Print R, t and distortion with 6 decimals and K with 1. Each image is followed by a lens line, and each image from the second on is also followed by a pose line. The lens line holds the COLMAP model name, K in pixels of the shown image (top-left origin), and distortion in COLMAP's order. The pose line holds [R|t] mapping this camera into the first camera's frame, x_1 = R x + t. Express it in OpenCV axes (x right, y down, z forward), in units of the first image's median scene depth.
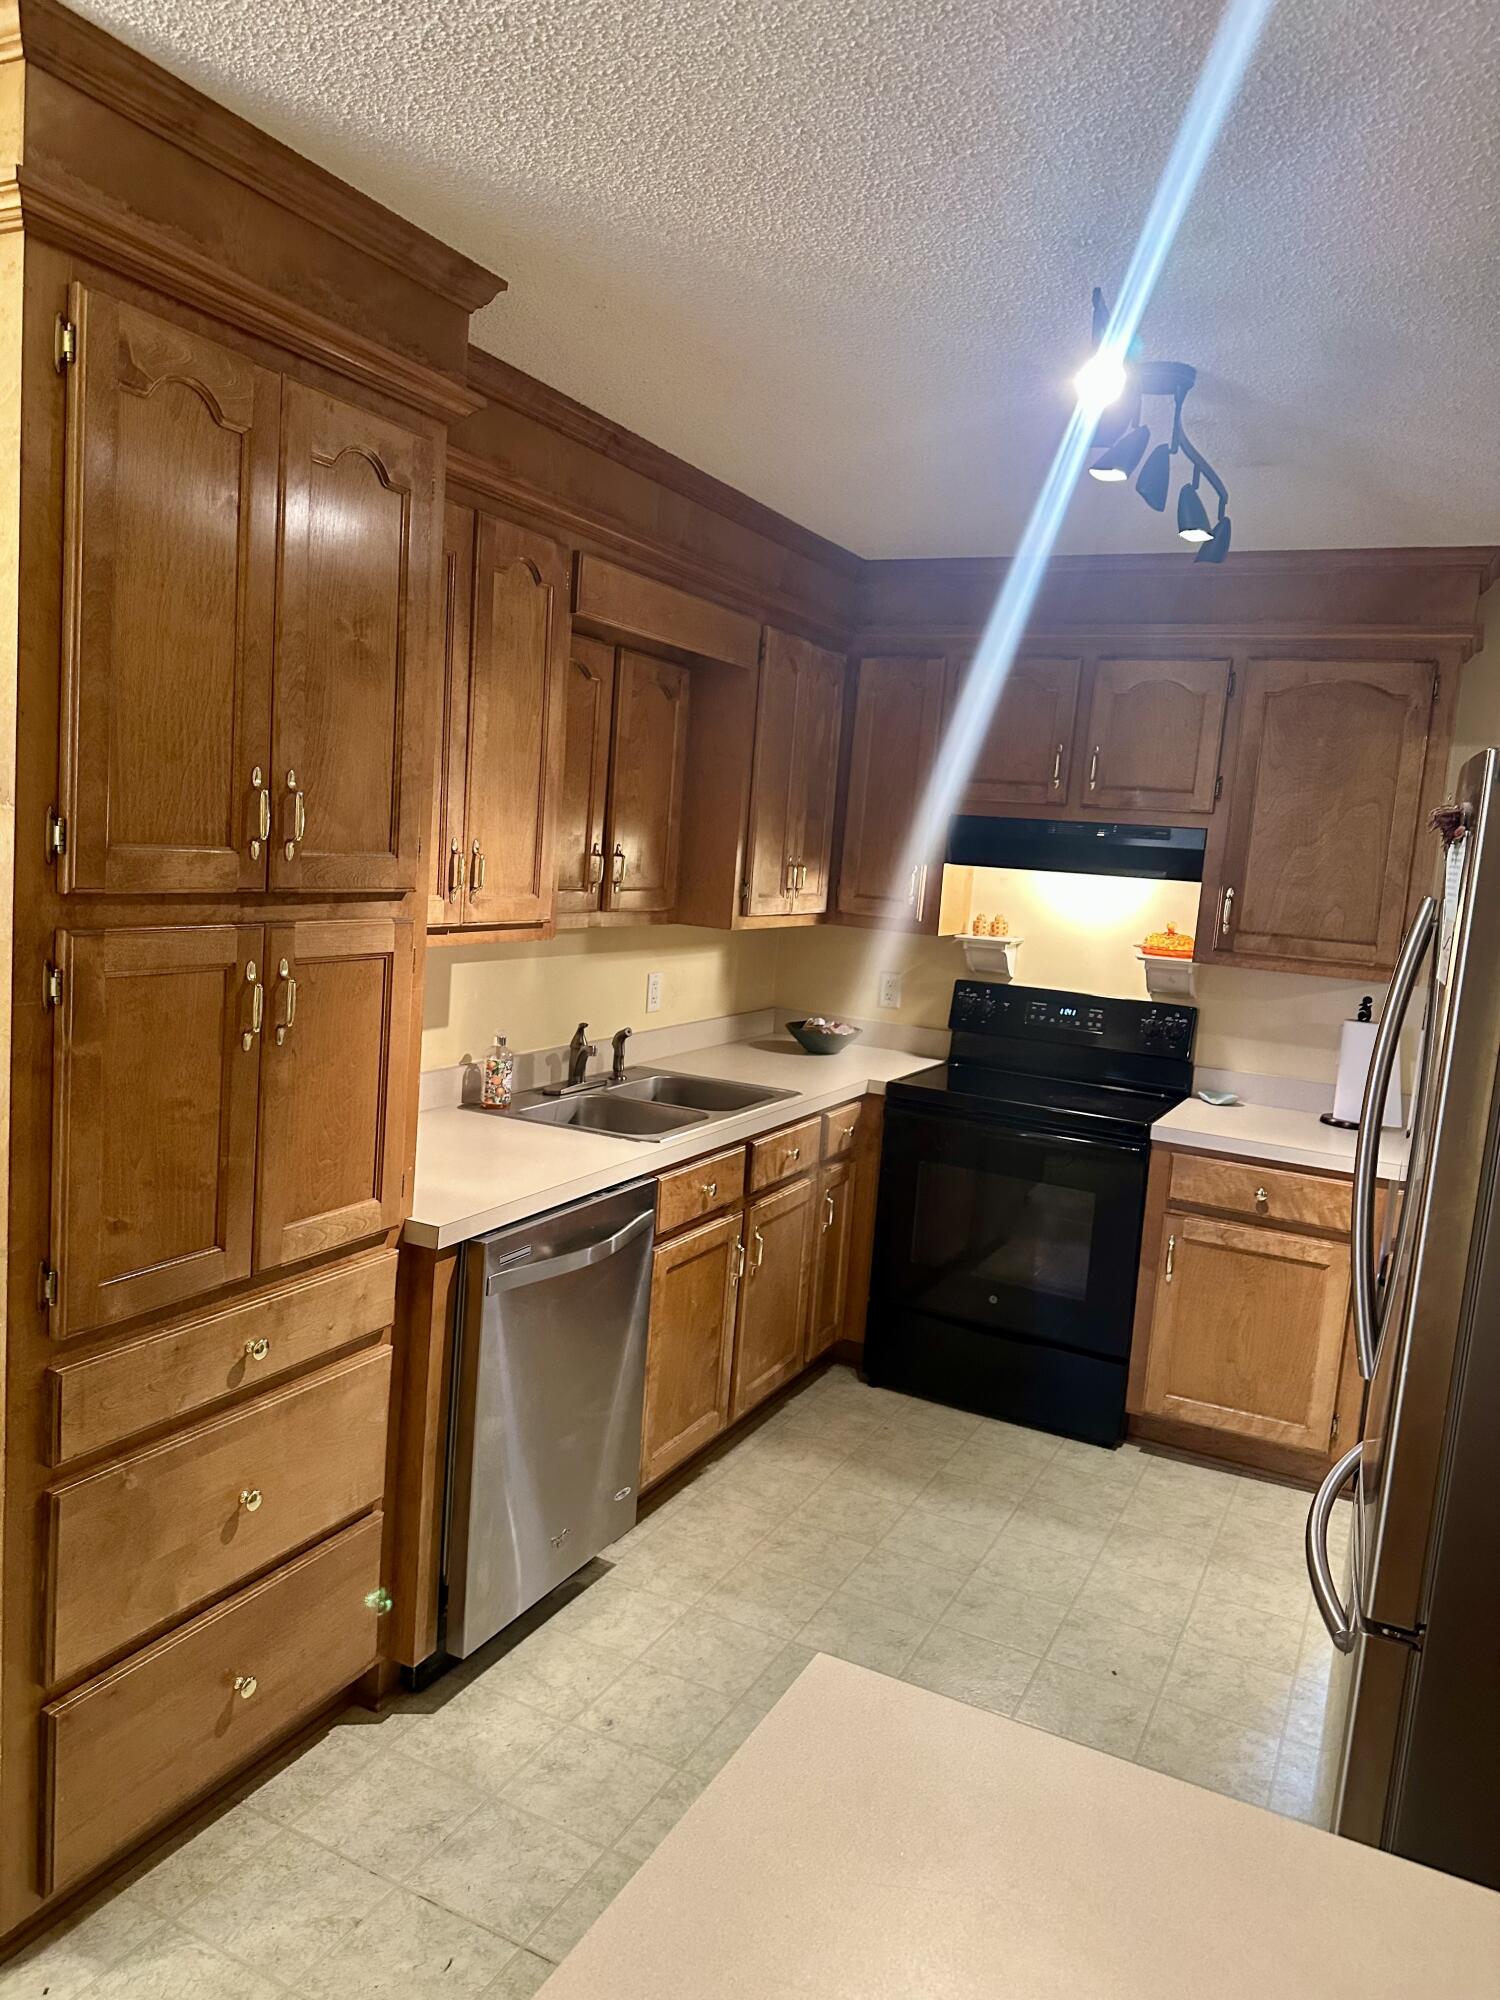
lens RADIAL K [[1403.6, 0, 750.0], [0, 1403.6, 1000.0], [0, 0, 1]] dist [0.044562, -0.001684]
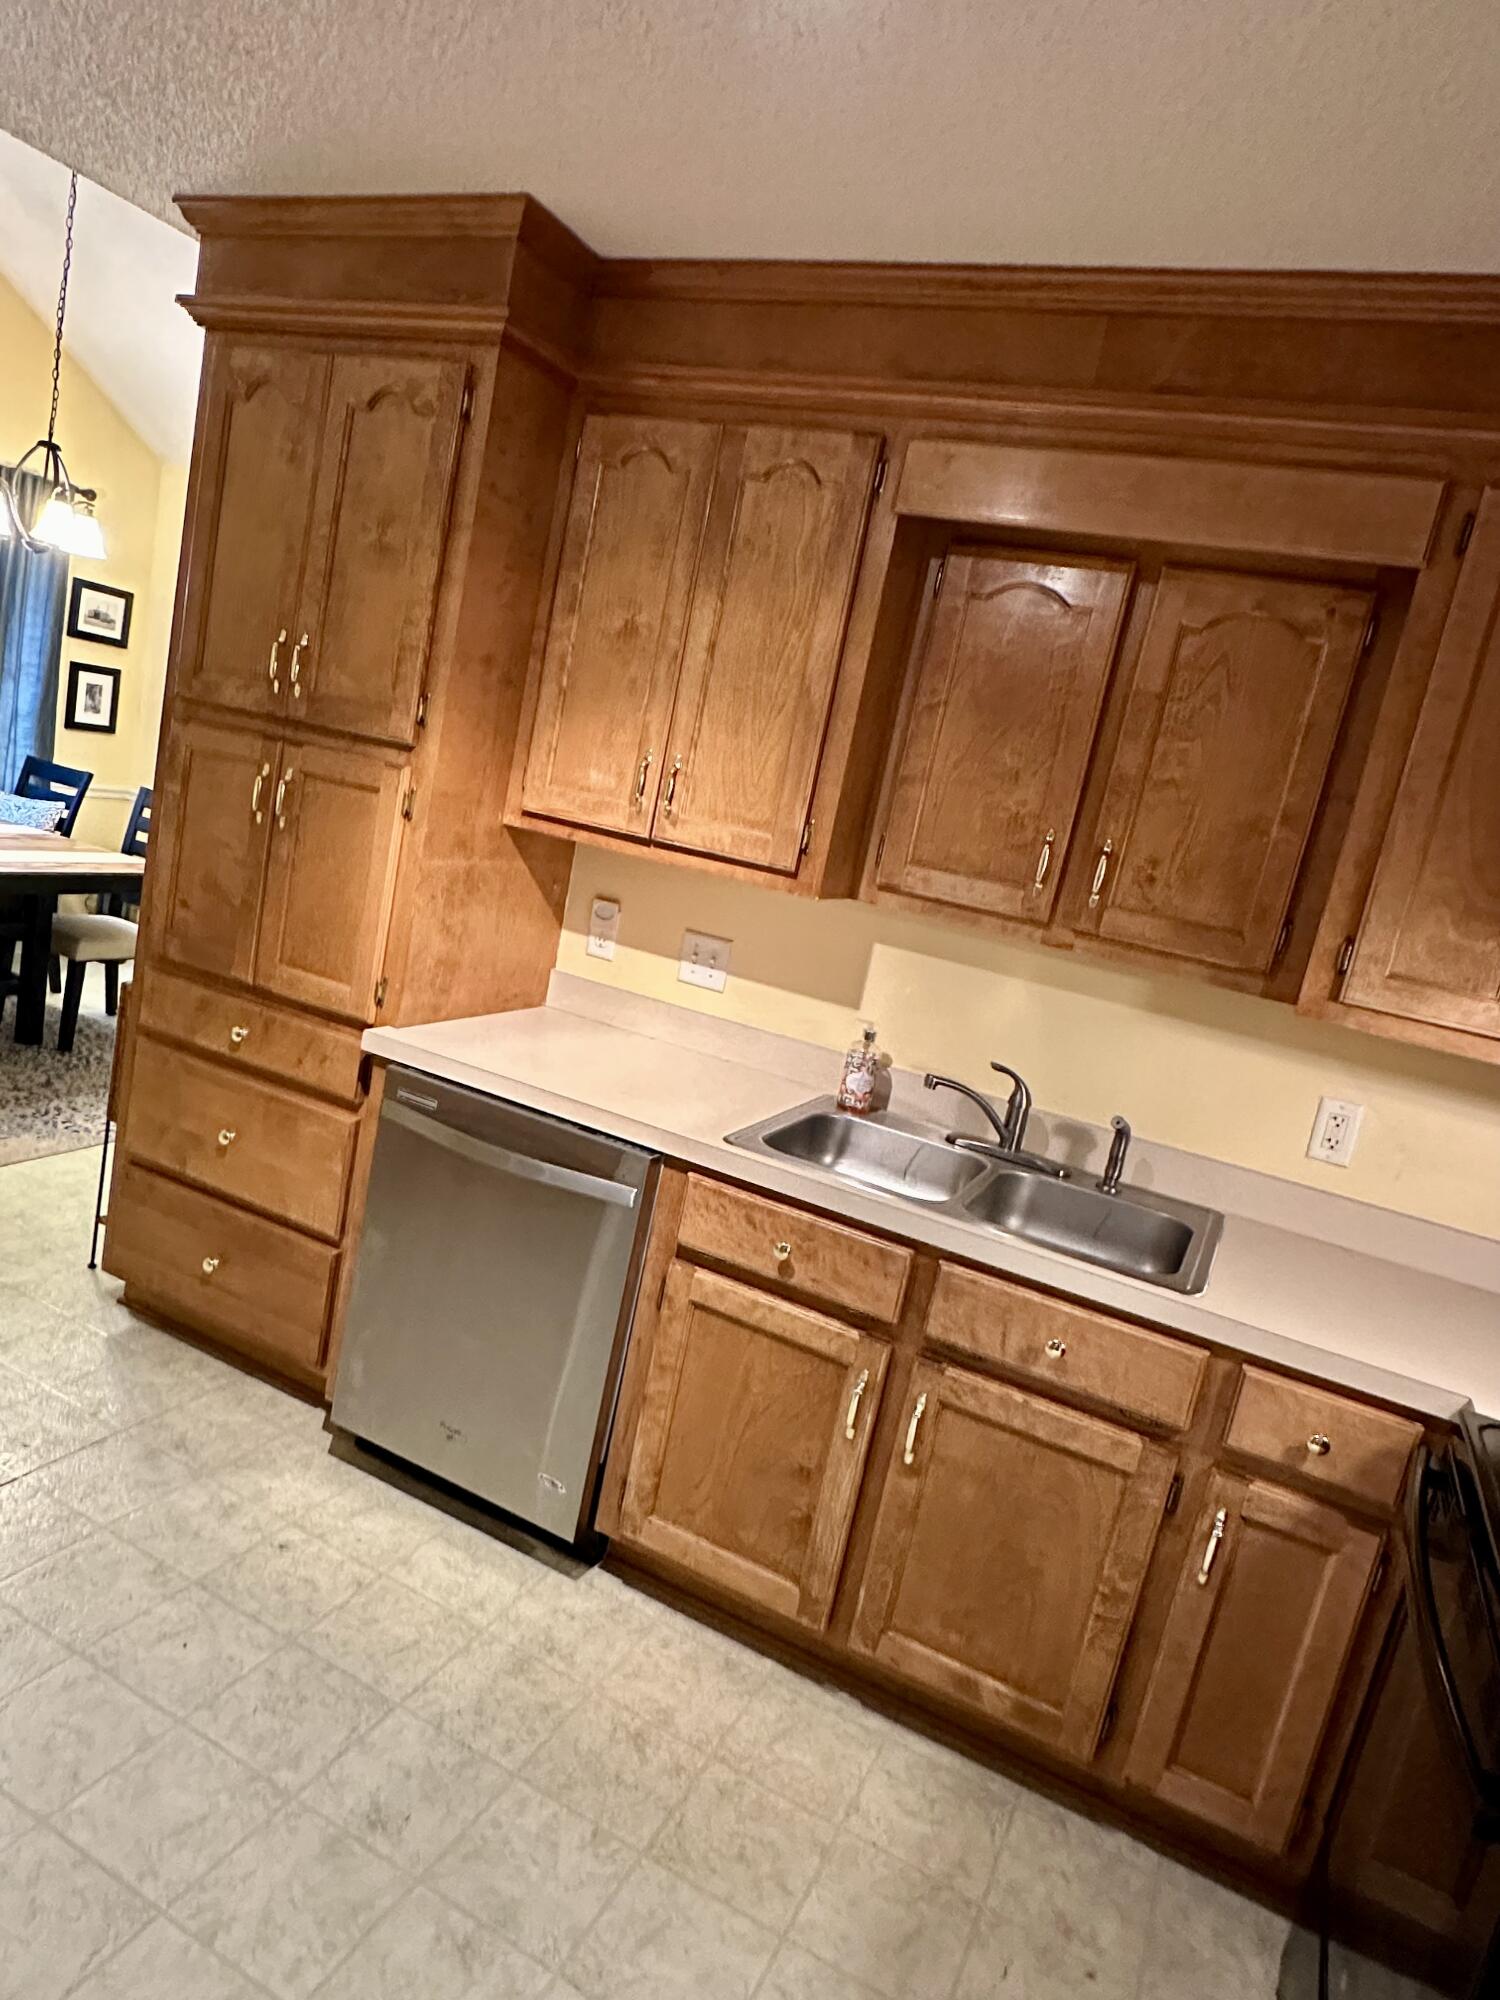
lens RADIAL K [[1287.6, 0, 715.8], [0, 1287.6, 1001.1], [0, 0, 1]] dist [0.028340, 0.002694]
pose [[0.024287, 0.115170, -0.993049, 0.704803], [-0.305054, 0.946819, 0.102347, -0.050045], [0.952025, 0.300448, 0.058129, 0.995727]]
